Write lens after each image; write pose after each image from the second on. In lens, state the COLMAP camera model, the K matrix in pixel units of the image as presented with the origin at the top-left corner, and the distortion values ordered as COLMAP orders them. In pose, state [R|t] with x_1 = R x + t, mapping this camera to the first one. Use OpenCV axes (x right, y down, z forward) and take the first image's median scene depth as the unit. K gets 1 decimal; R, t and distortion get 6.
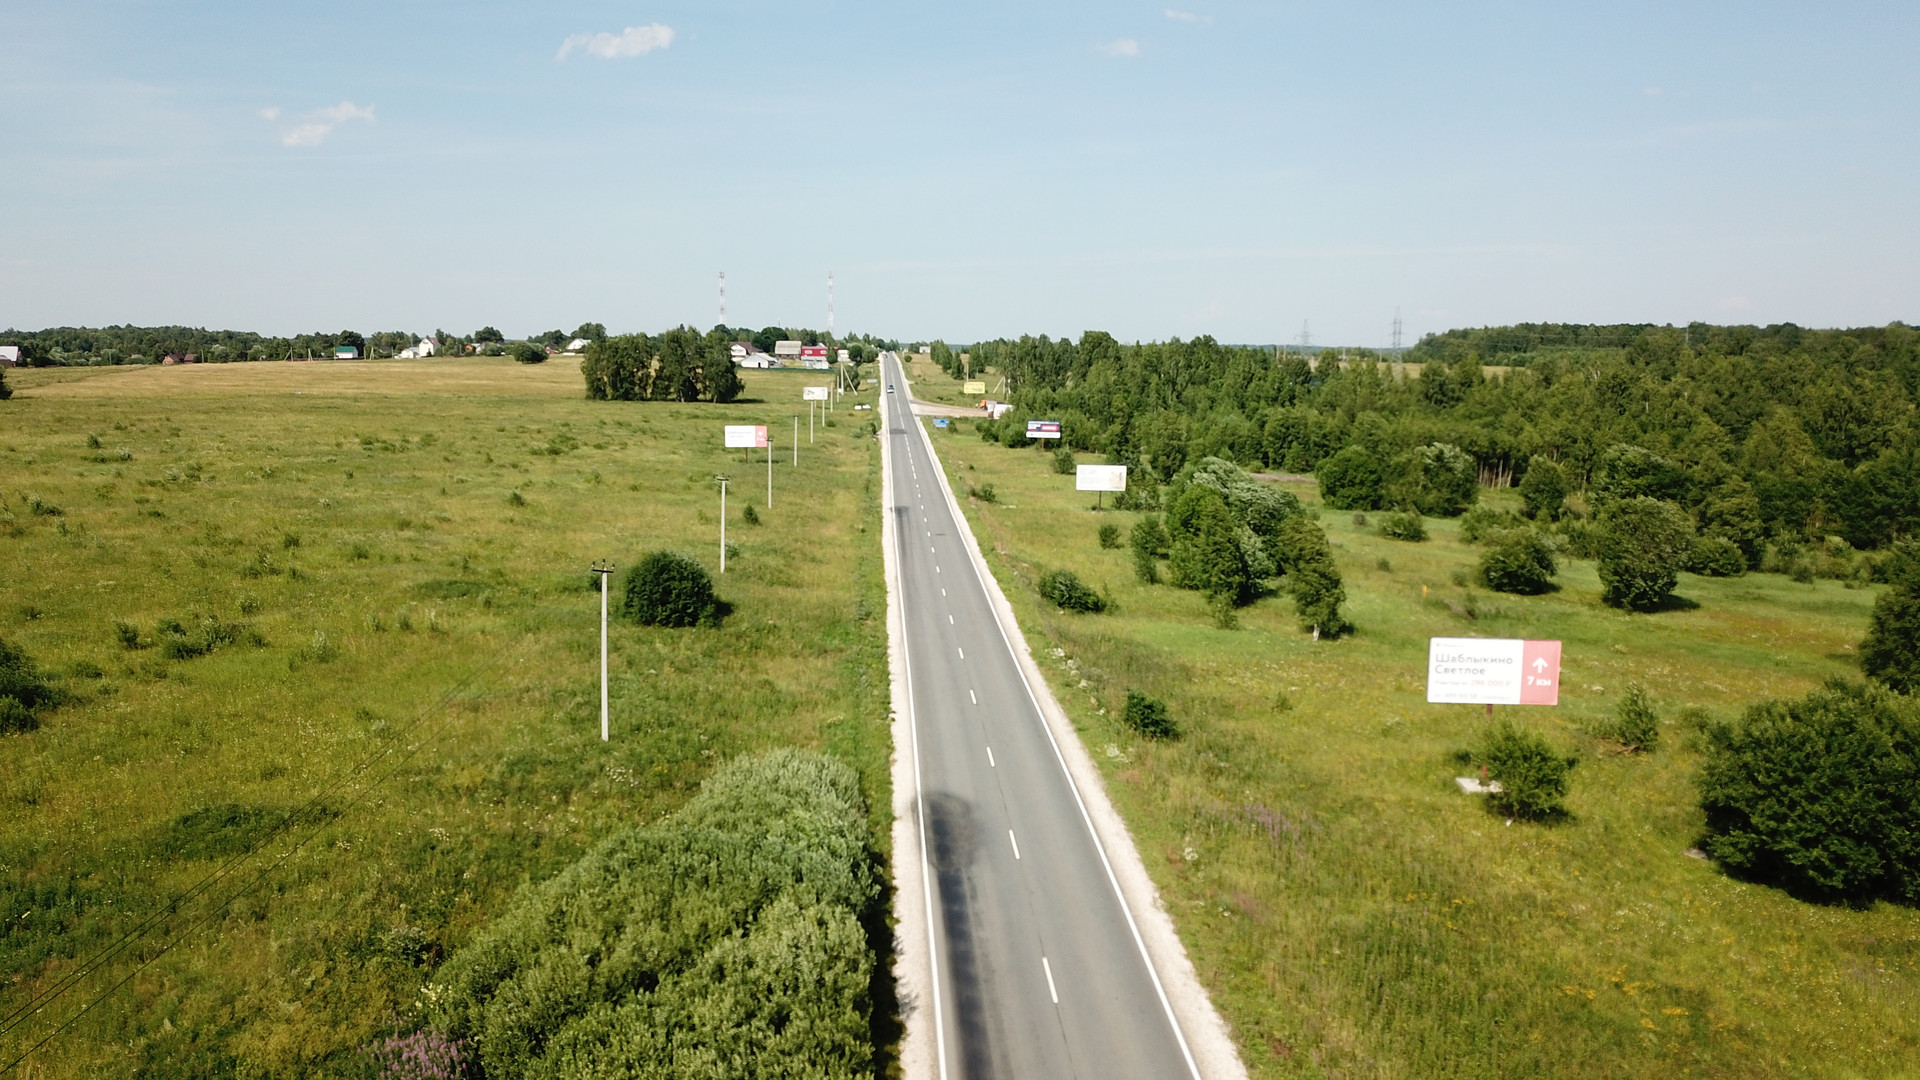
lens RADIAL K [[1480.8, 0, 943.6], [0, 1480.8, 548.3], [0, 0, 1]] dist [0.018152, -0.017510]
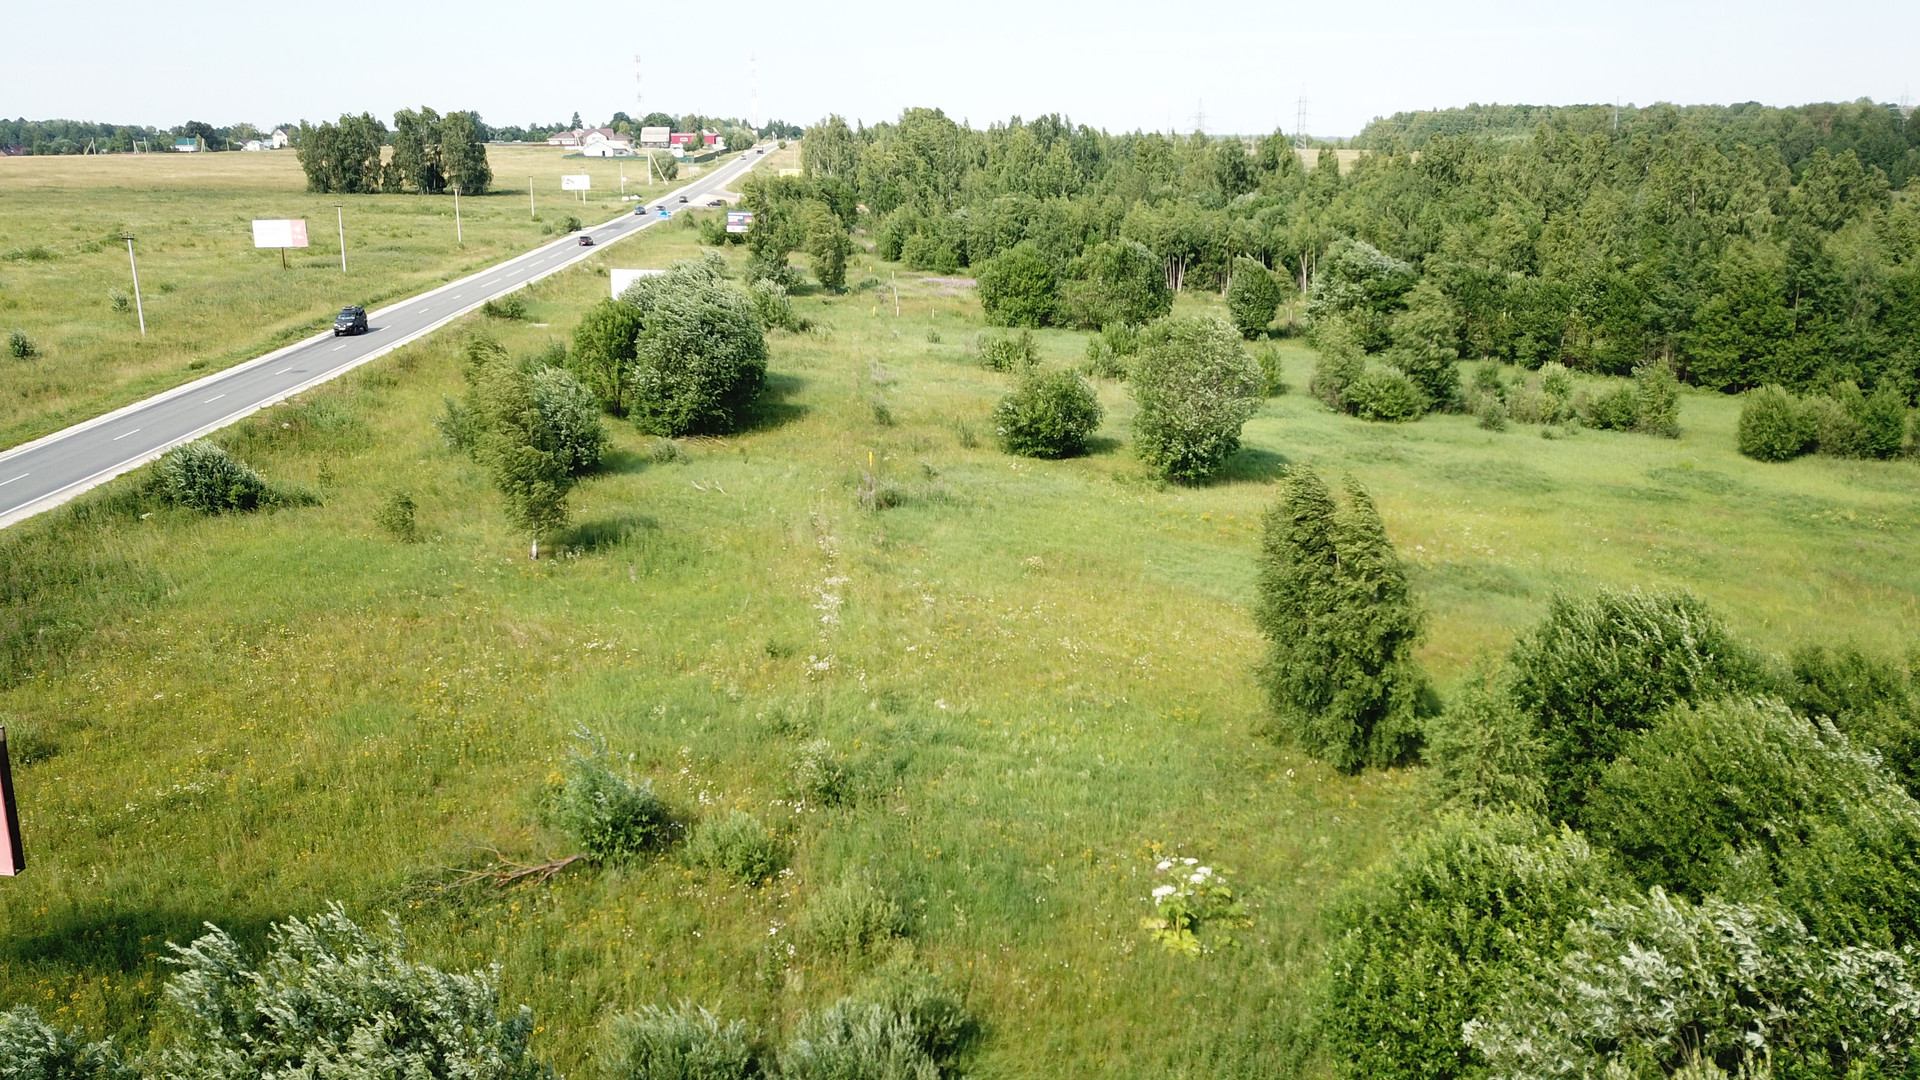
lens RADIAL K [[1480.8, 0, 946.6], [0, 1480.8, 536.0], [0, 0, 1]] dist [0.018152, -0.017510]
pose [[0.999947, -0.008385, 0.006046, 0.129435], [0.007555, 0.991974, 0.126218, -0.008171], [-0.007056, -0.126166, 0.991984, 0.114062]]
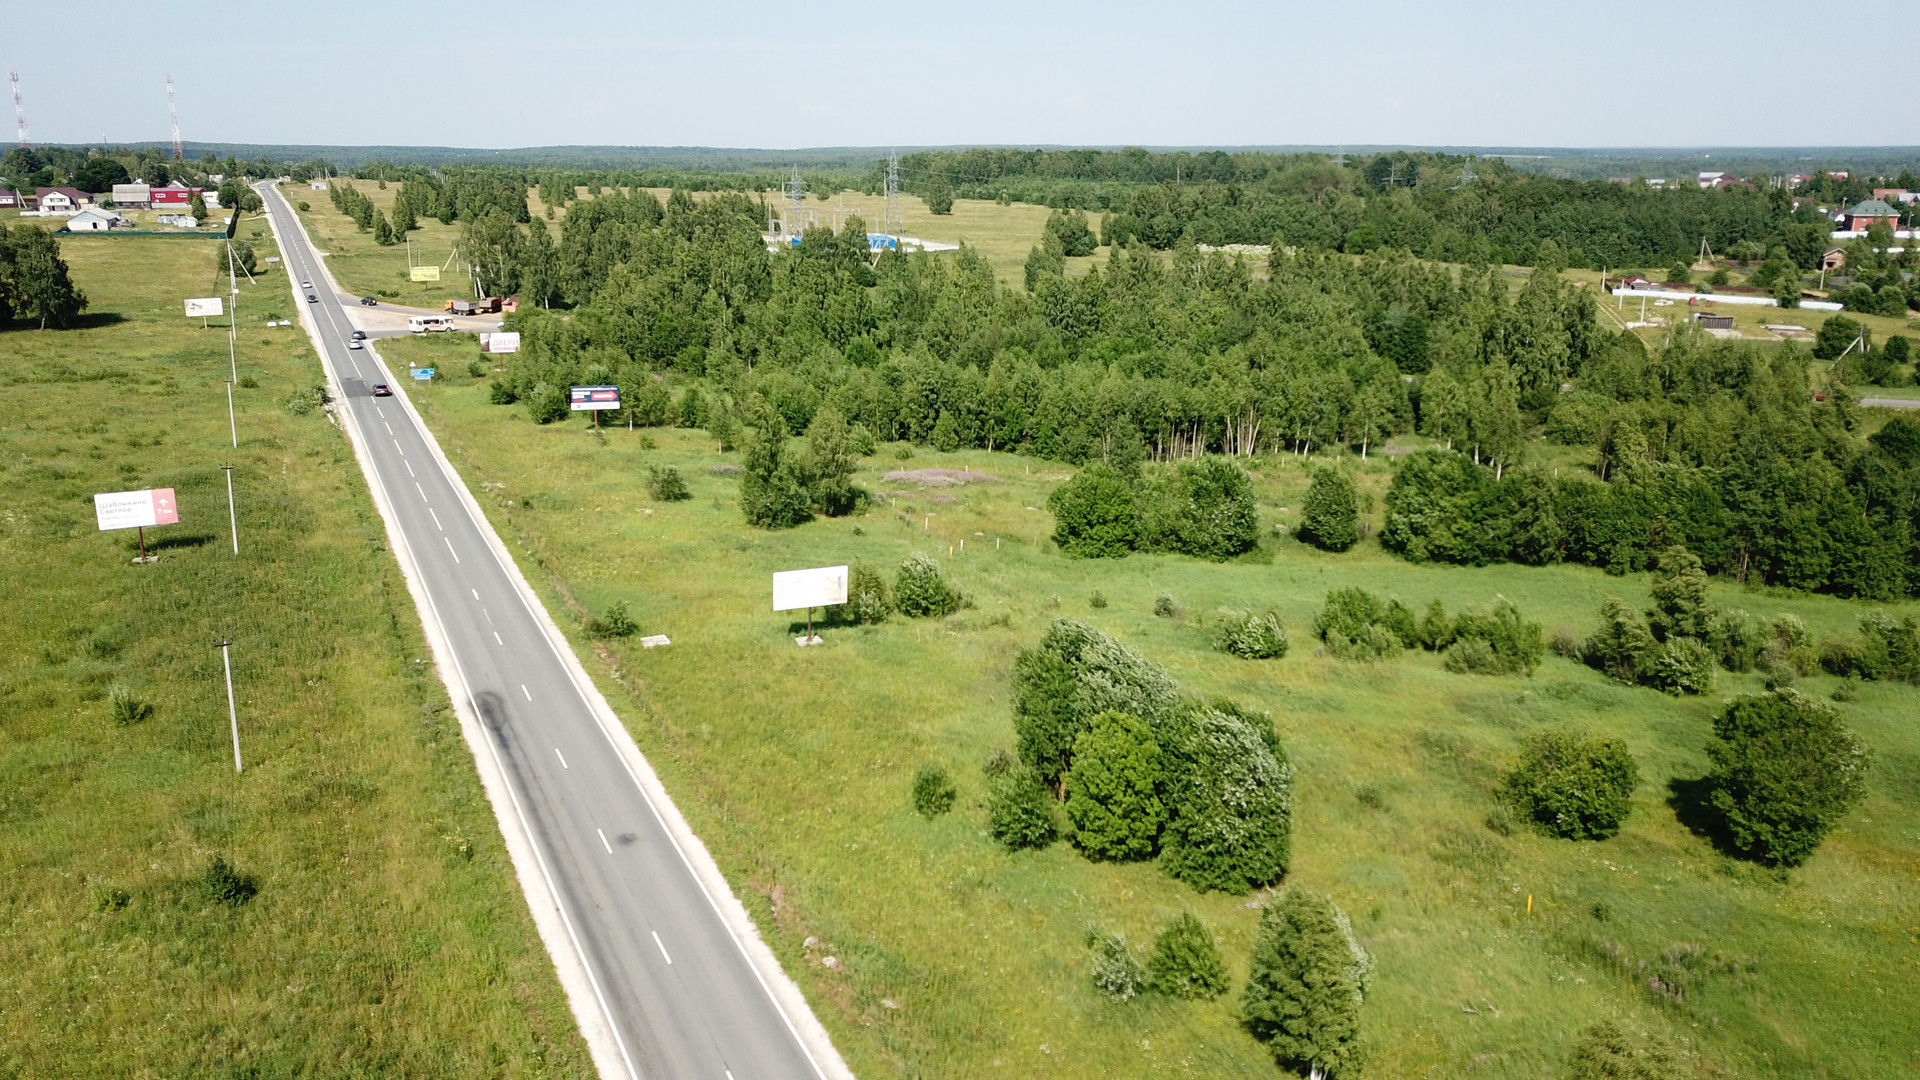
lens RADIAL K [[1480.8, 0, 964.1], [0, 1480.8, 543.9], [0, 0, 1]] dist [0.018152, -0.017510]
pose [[0.920197, -0.102722, 0.377737, -0.033826], [0.053559, 0.988920, 0.138452, -0.075379], [-0.387774, -0.107172, 0.915503, 0.203729]]
